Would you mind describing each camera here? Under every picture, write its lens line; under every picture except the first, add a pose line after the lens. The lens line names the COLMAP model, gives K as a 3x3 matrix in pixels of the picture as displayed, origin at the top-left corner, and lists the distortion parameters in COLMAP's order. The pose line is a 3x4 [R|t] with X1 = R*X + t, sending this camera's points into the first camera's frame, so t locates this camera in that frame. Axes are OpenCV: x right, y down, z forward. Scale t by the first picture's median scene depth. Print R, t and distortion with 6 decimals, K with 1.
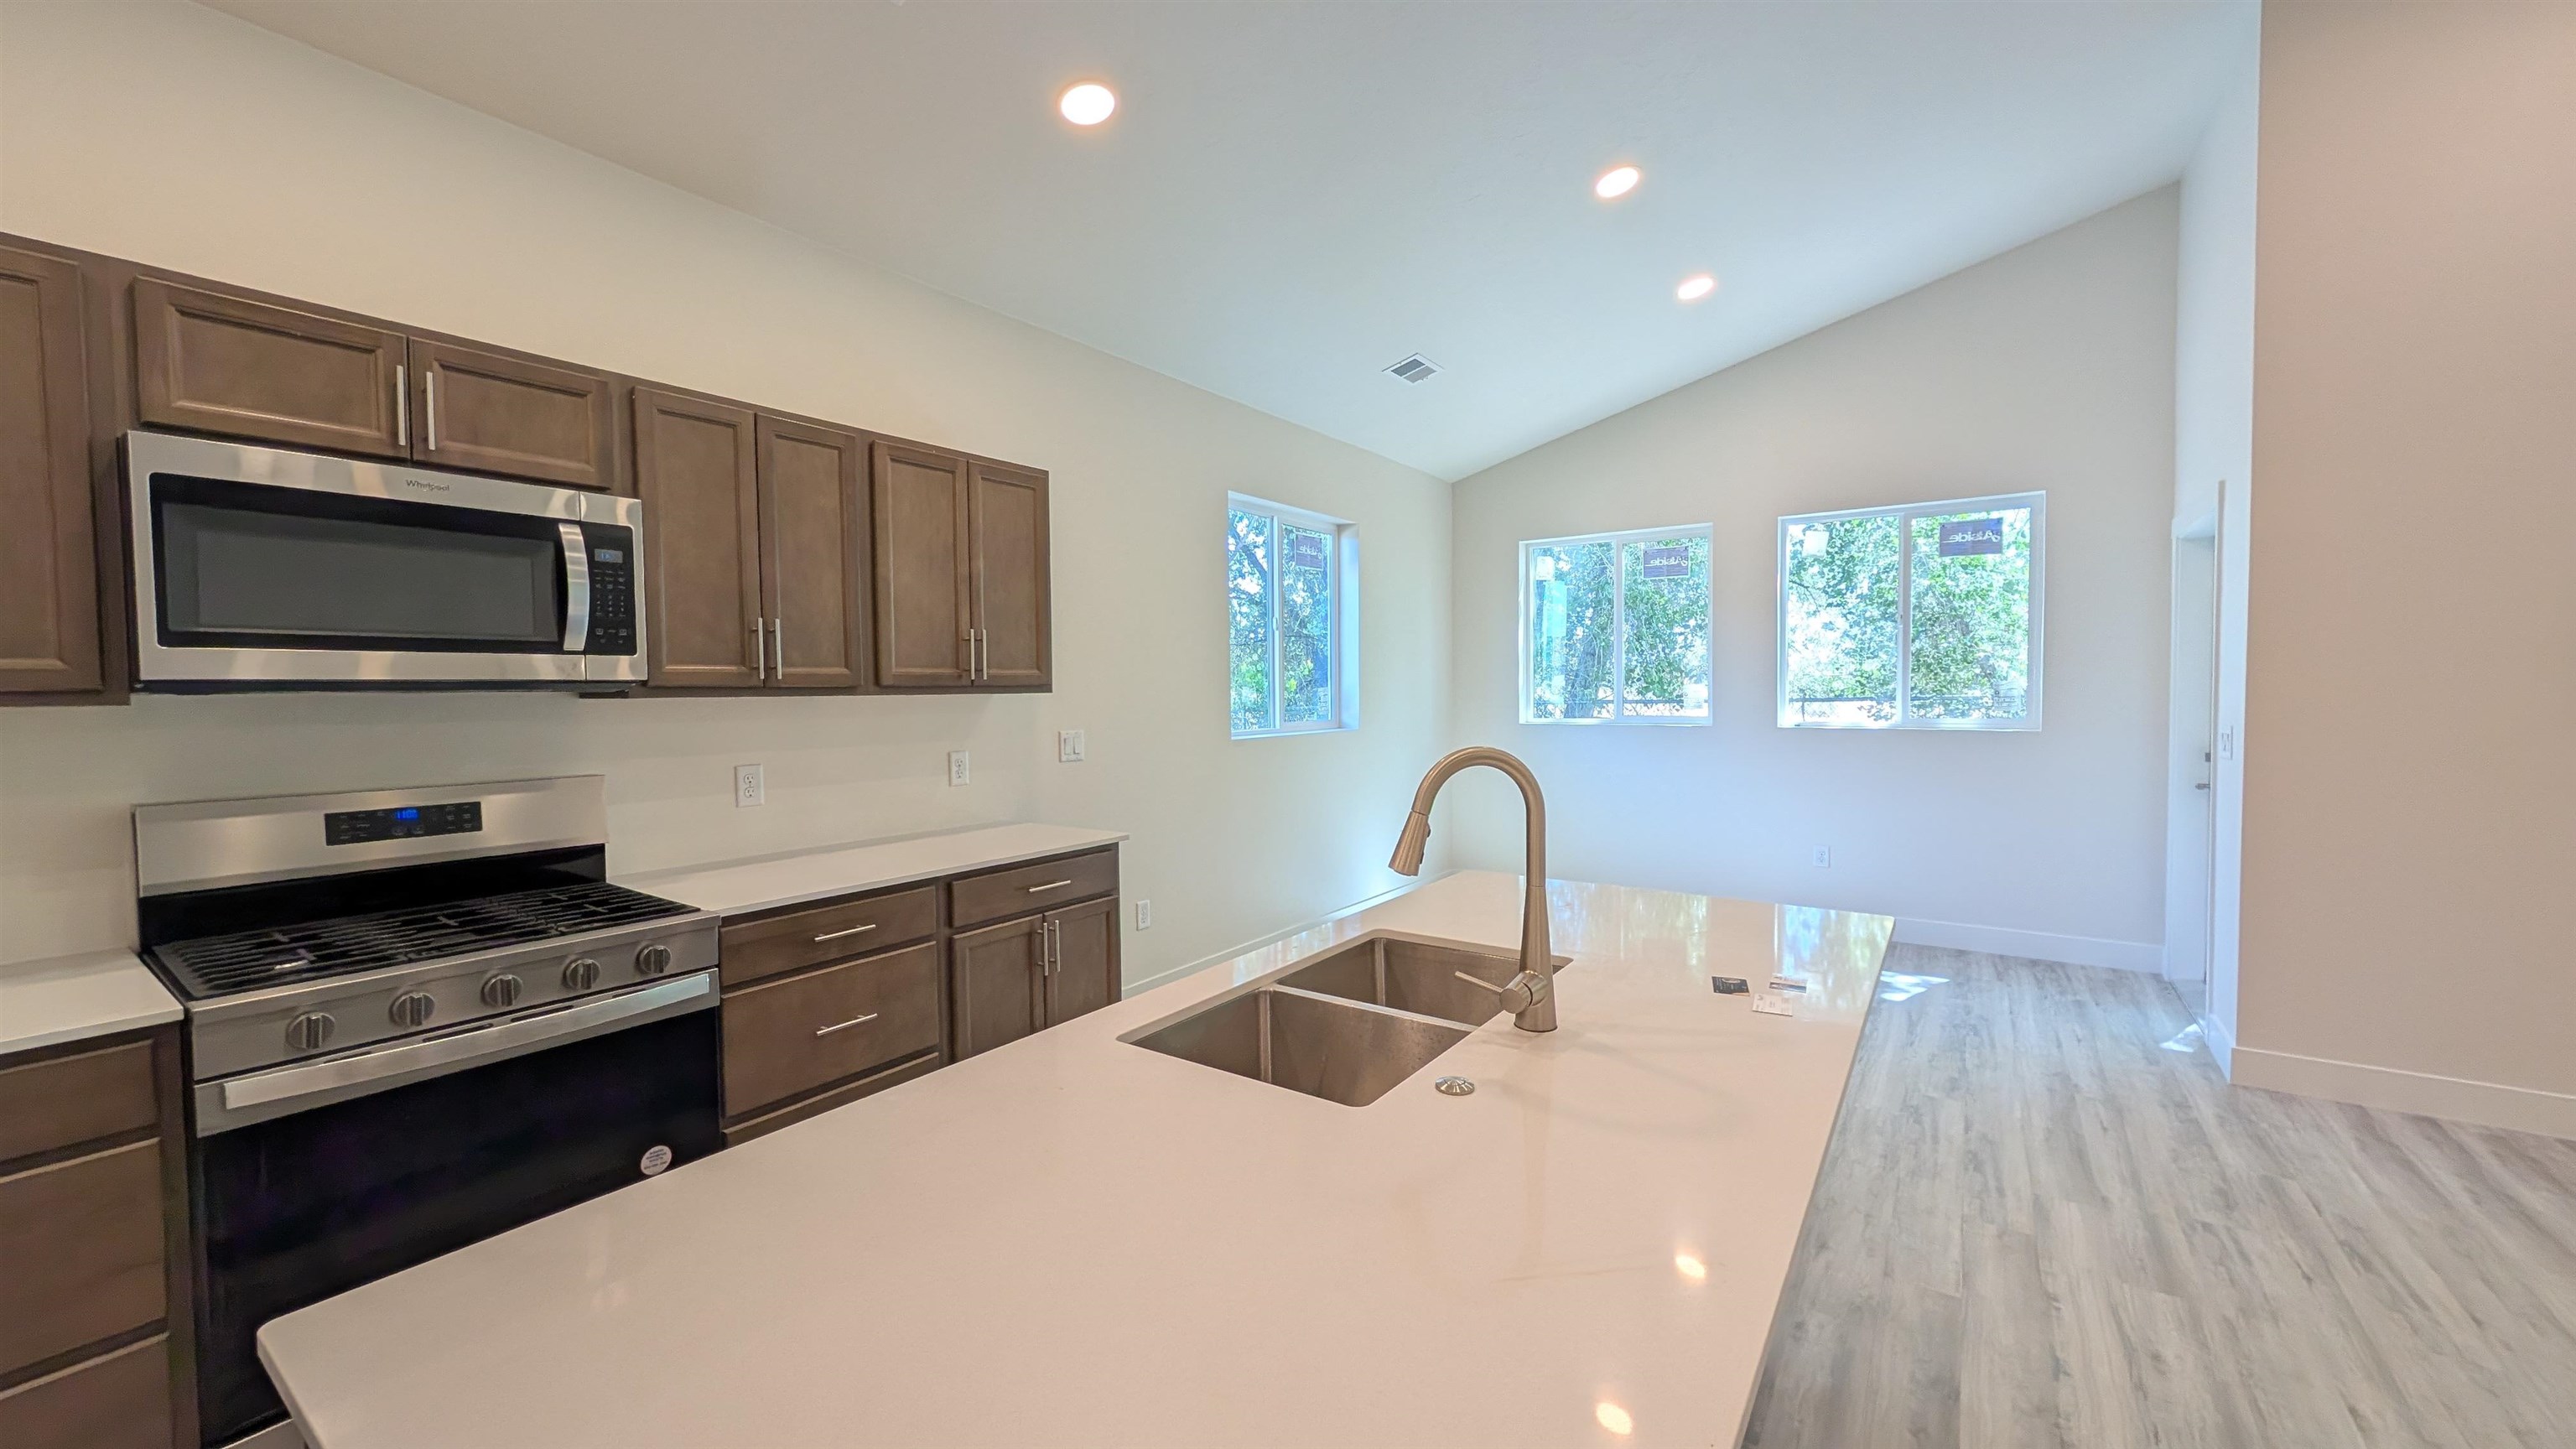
lens RADIAL K [[978.9, 0, 1288.0], [0, 978.9, 724.5], [0, 0, 1]] dist [-0.000557, 0.000064]
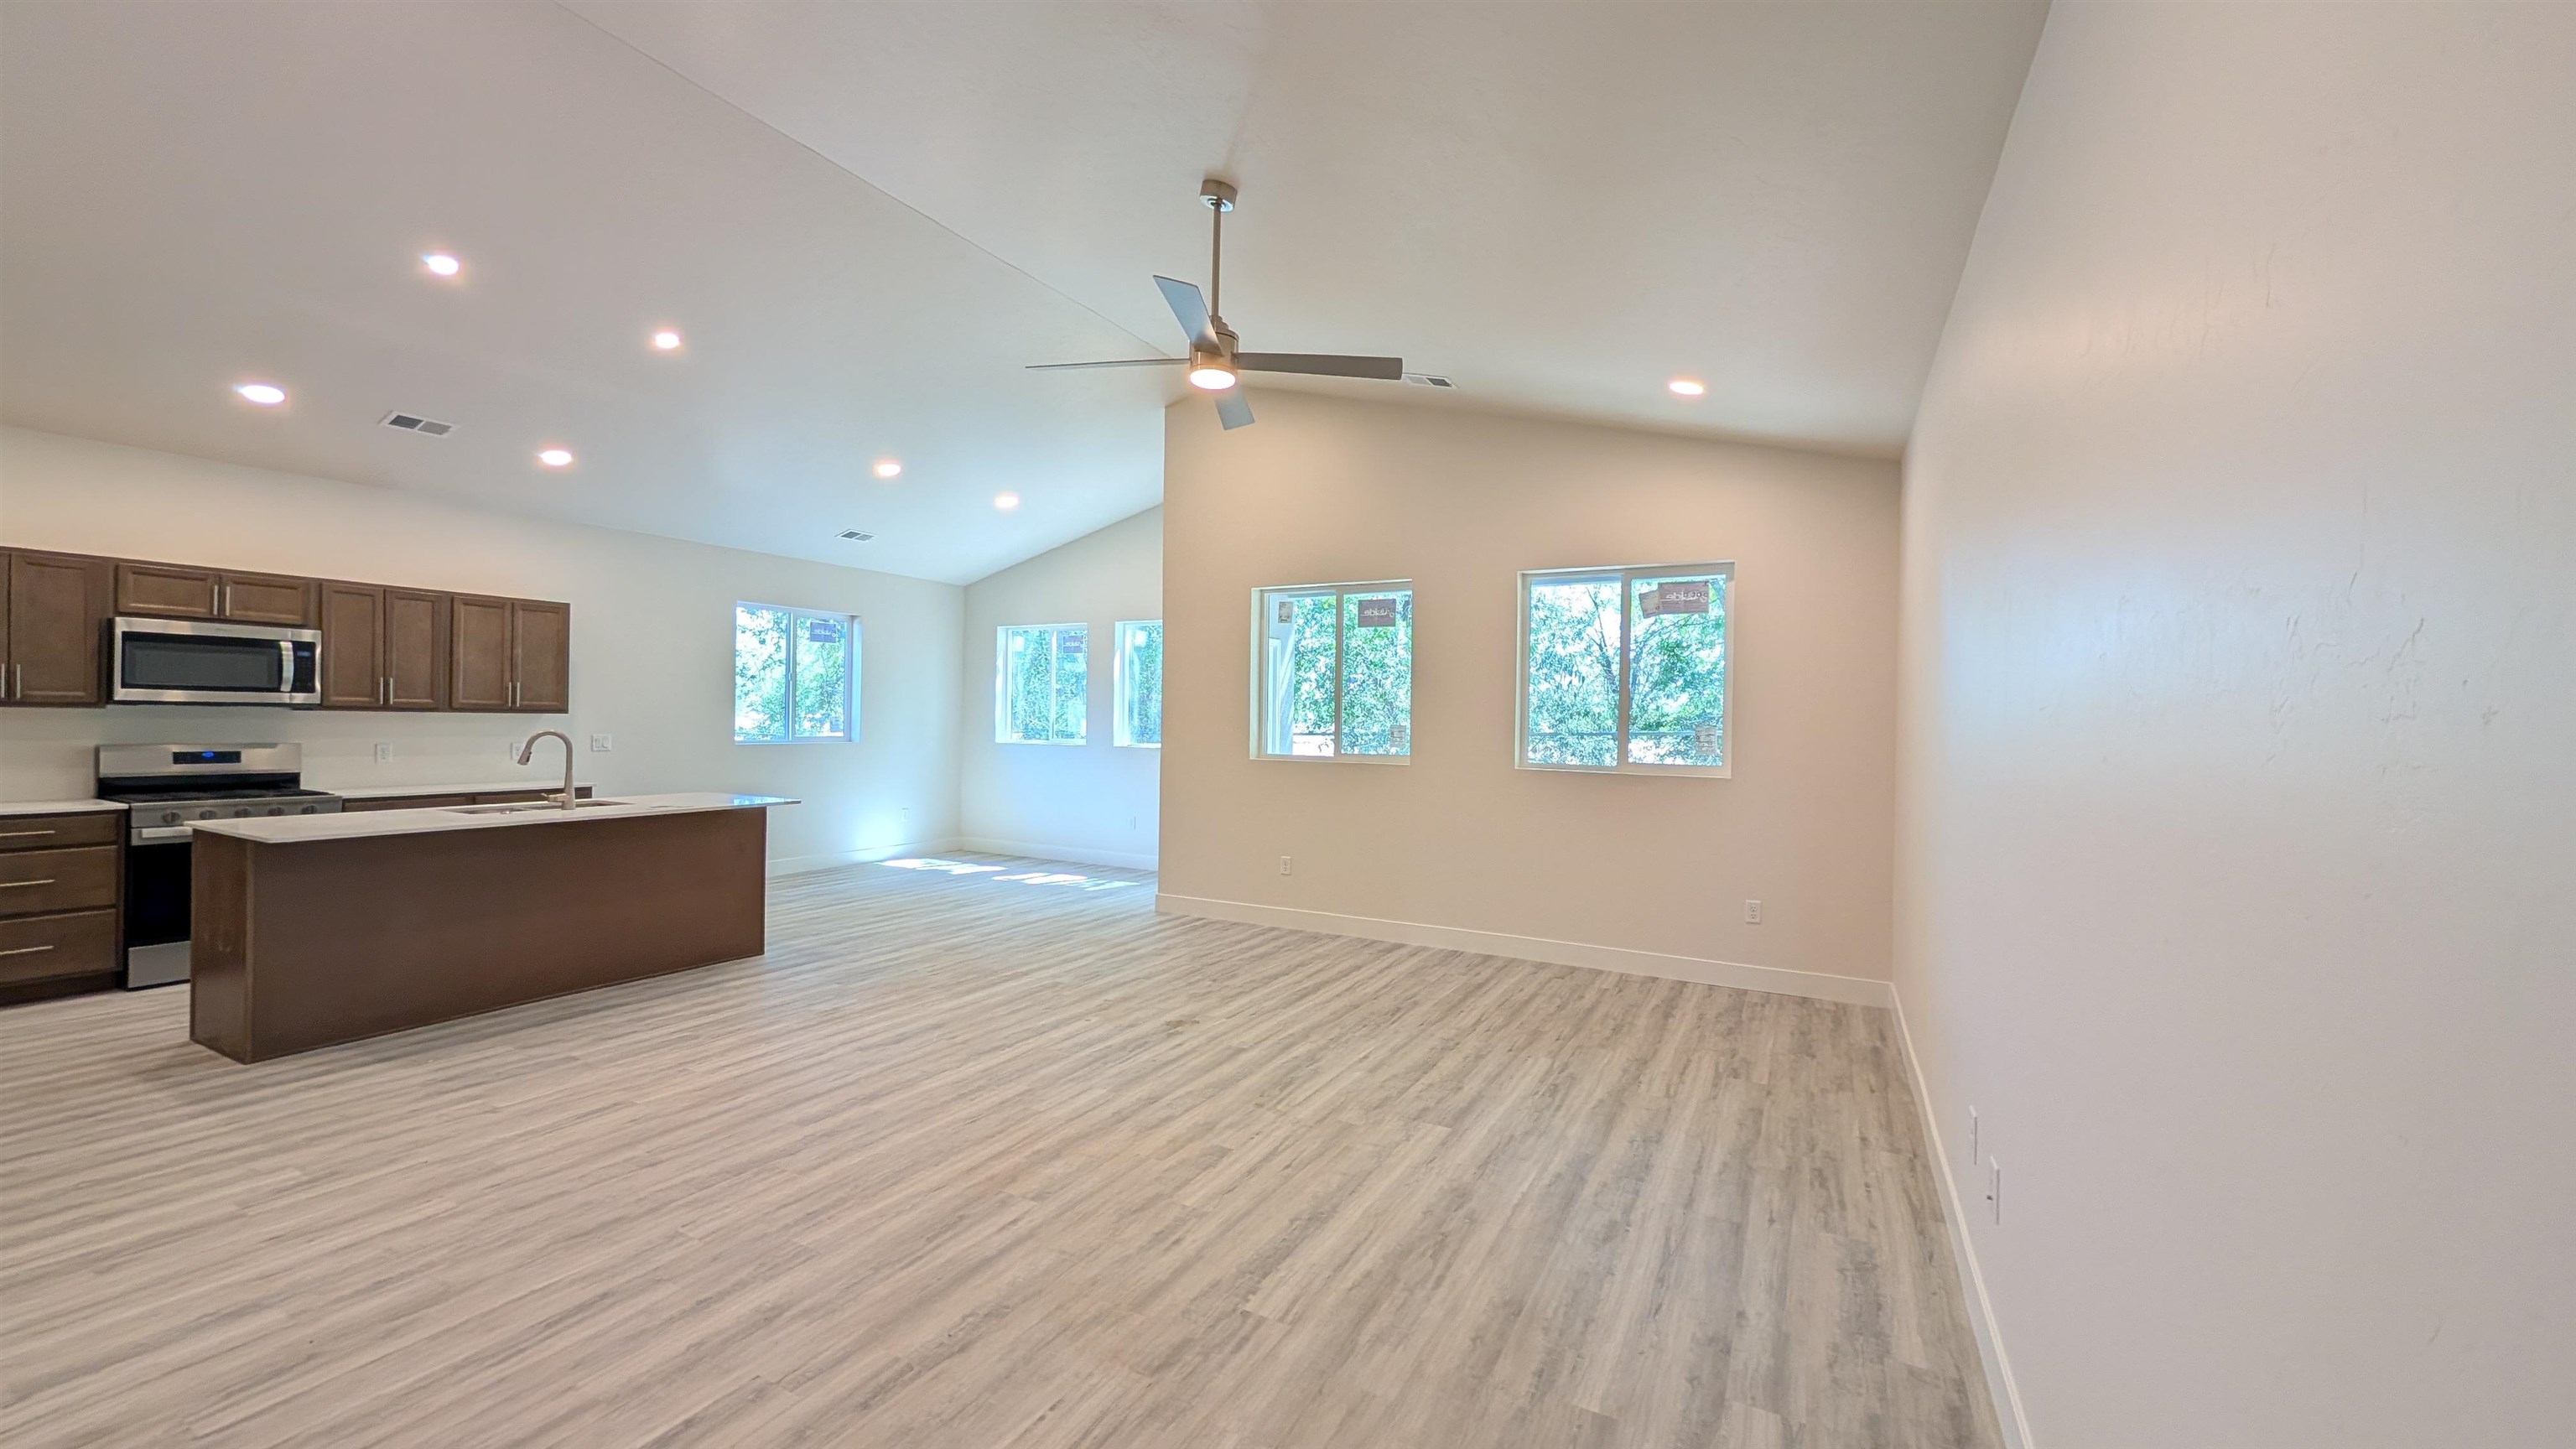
lens RADIAL K [[978.9, 0, 1288.0], [0, 978.9, 724.5], [0, 0, 1]] dist [-0.000557, 0.000064]
pose [[0.993355, 0.024459, 0.112464, 1.431394], [-0.020612, 0.999166, -0.035242, 0.042688], [-0.113232, 0.032690, 0.993031, -1.650966]]
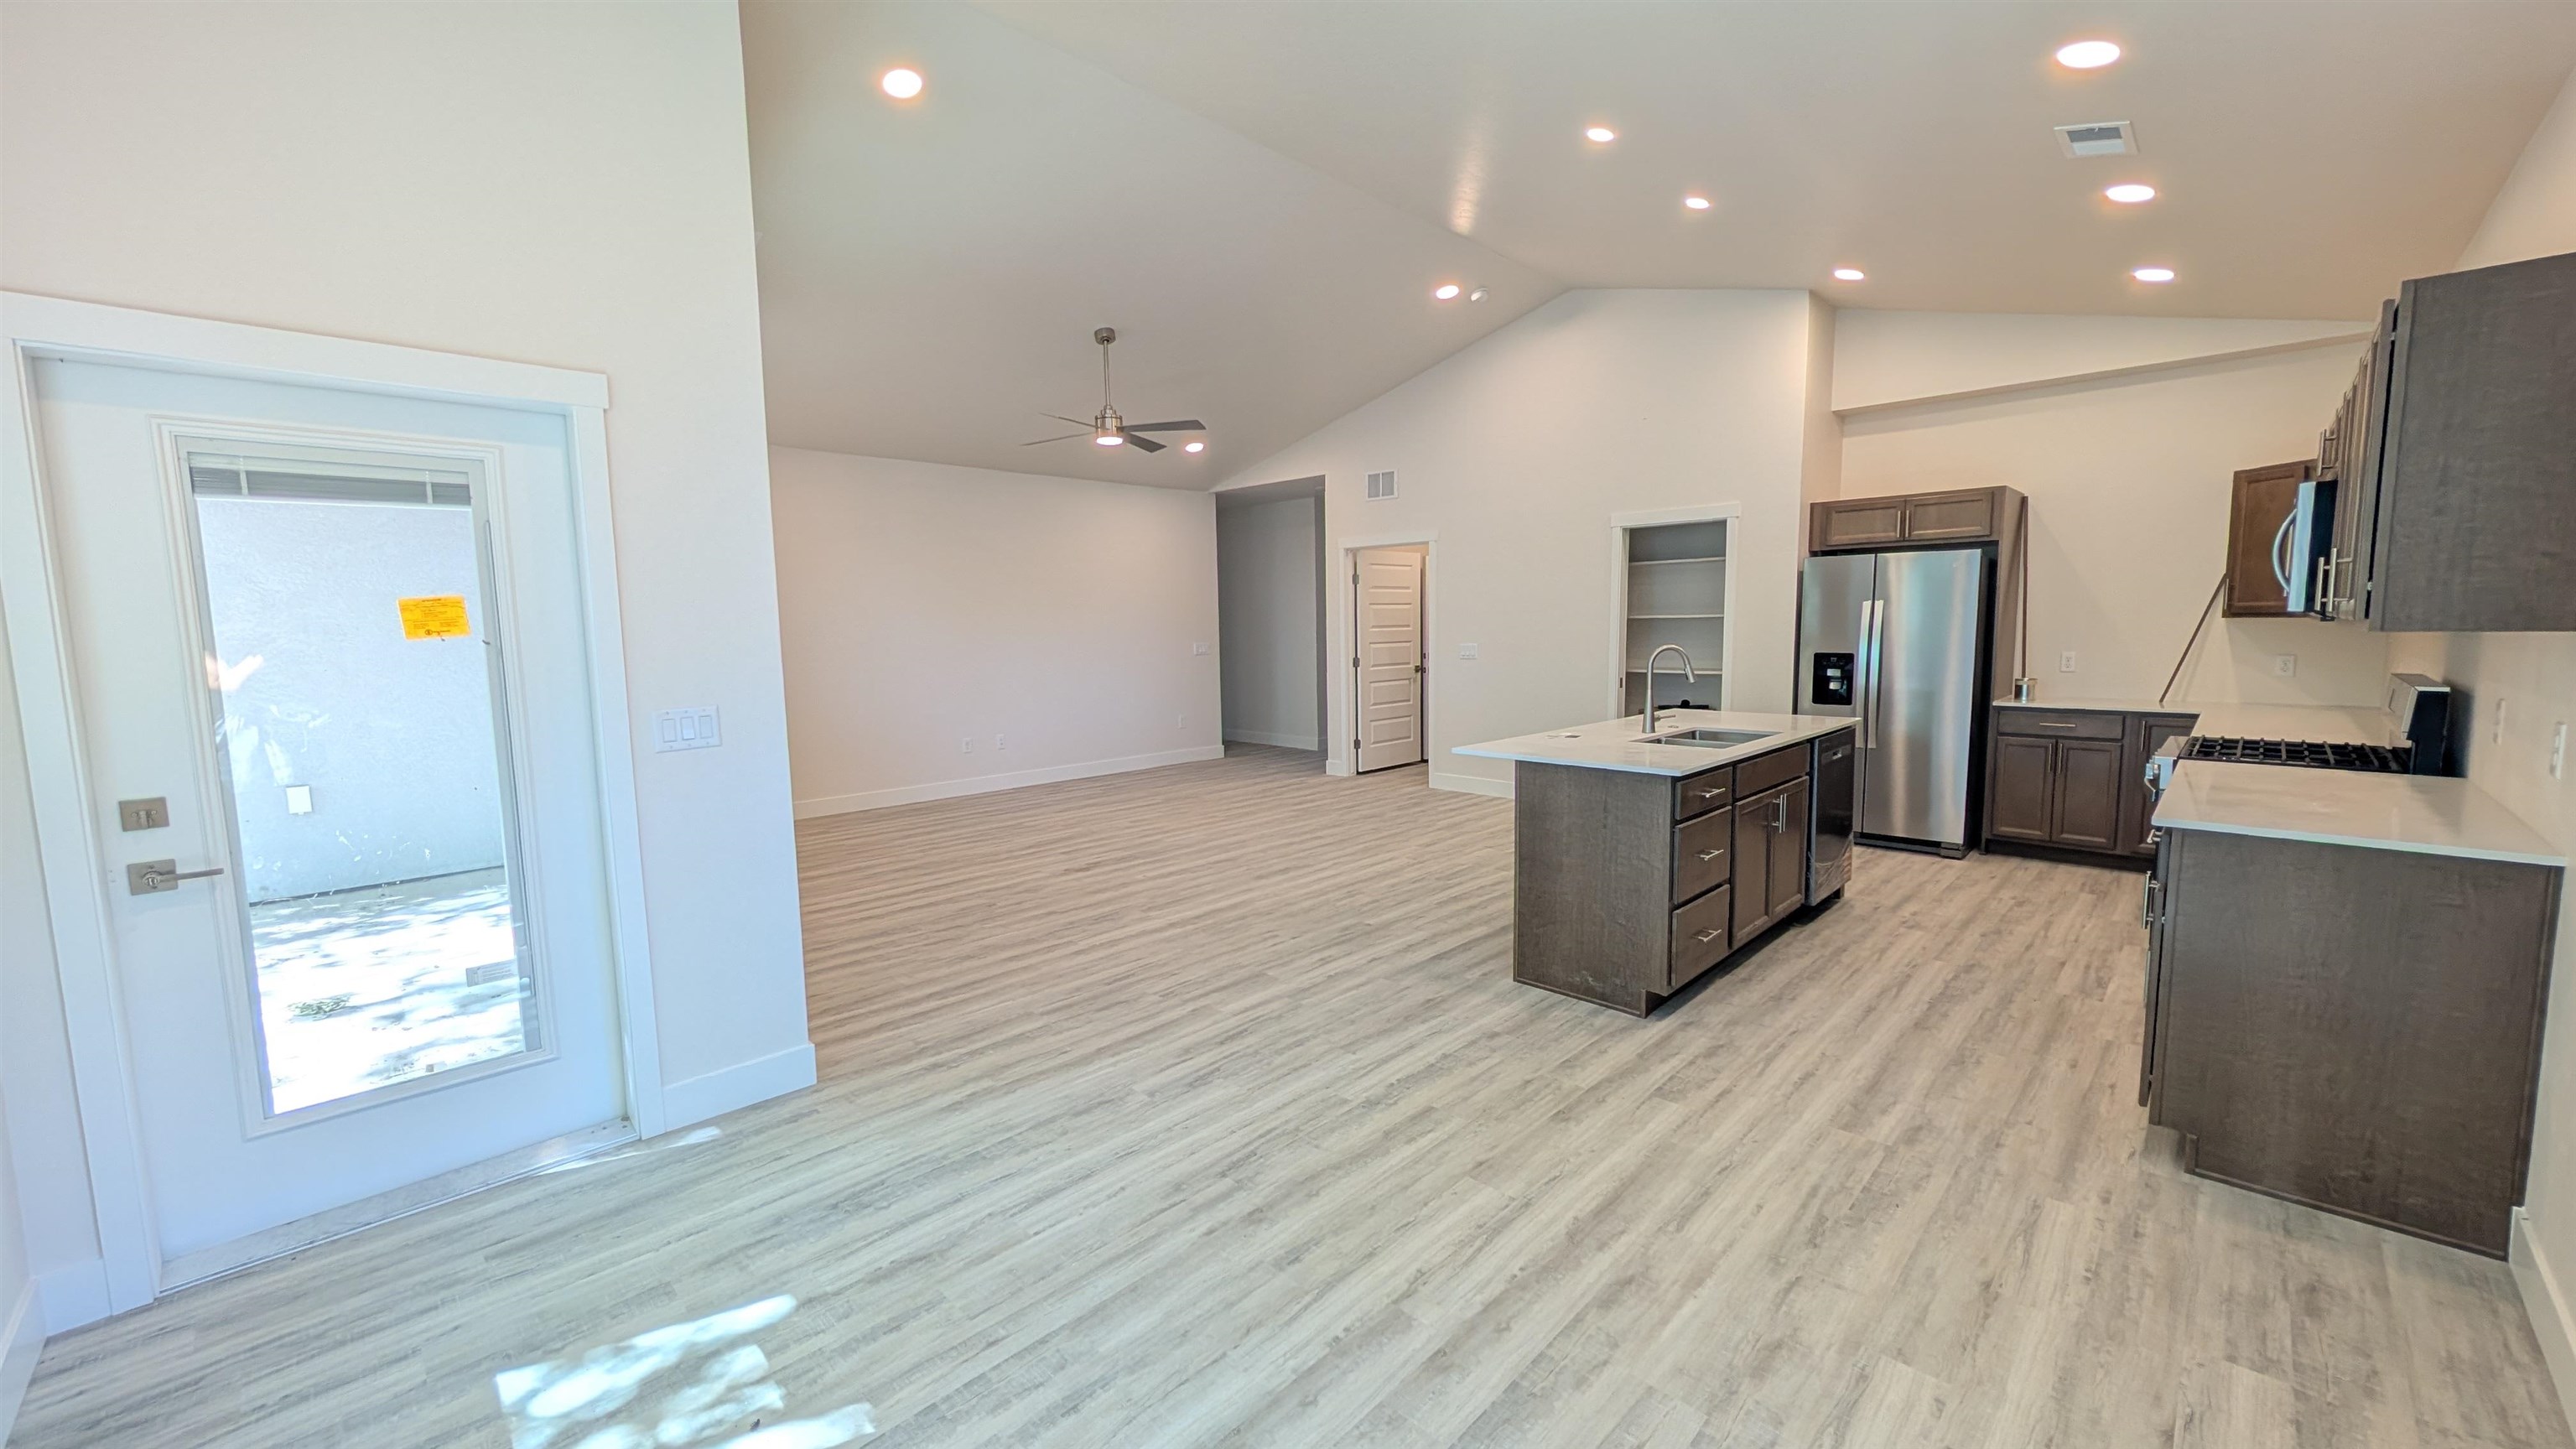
lens RADIAL K [[978.9, 0, 1288.0], [0, 978.9, 724.5], [0, 0, 1]] dist [-0.000557, 0.000064]
pose [[-0.985783, 0.008695, 0.167798, 0.521135], [0.032838, 0.989372, 0.141651, -0.123615], [-0.164783, 0.145148, -0.975591, 2.556364]]
